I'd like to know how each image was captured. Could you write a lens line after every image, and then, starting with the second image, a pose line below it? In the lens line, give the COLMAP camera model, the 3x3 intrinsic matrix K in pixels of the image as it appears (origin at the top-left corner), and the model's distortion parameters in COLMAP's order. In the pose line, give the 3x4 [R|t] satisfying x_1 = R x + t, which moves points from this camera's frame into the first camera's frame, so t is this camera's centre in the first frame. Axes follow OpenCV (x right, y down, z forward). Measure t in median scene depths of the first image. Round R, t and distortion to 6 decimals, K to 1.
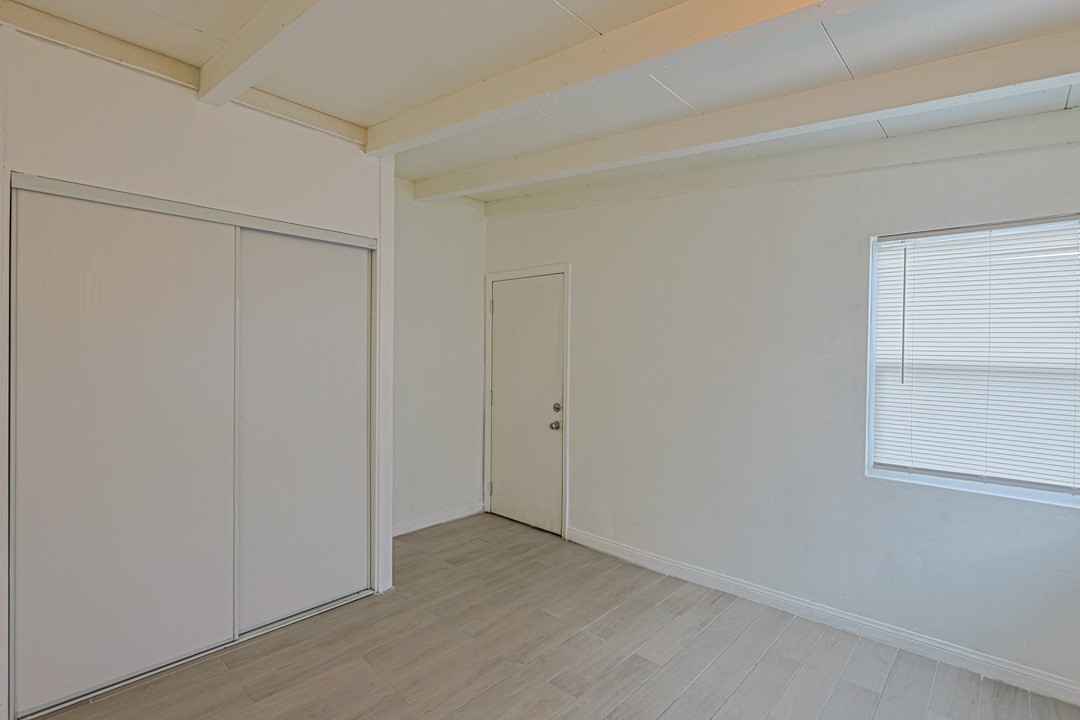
lens RADIAL K [[521.6, 0, 536.3], [0, 521.6, 358.4], [0, 0, 1]] dist [-0.003766, 0.001836]
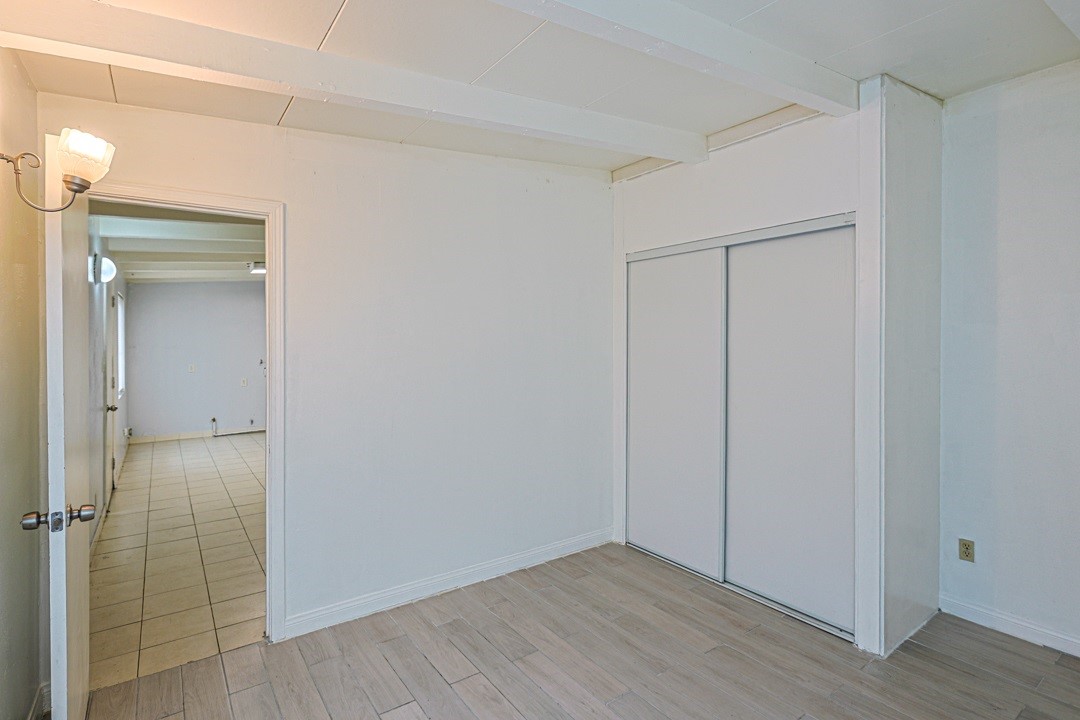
lens RADIAL K [[521.6, 0, 534.8], [0, 521.6, 356.0], [0, 0, 1]] dist [-0.003766, 0.001836]
pose [[-0.205262, 0.006709, -0.978684, 0.671411], [-0.023667, 0.999650, 0.011817, 0.001930], [0.978421, 0.025589, -0.205032, 0.759762]]
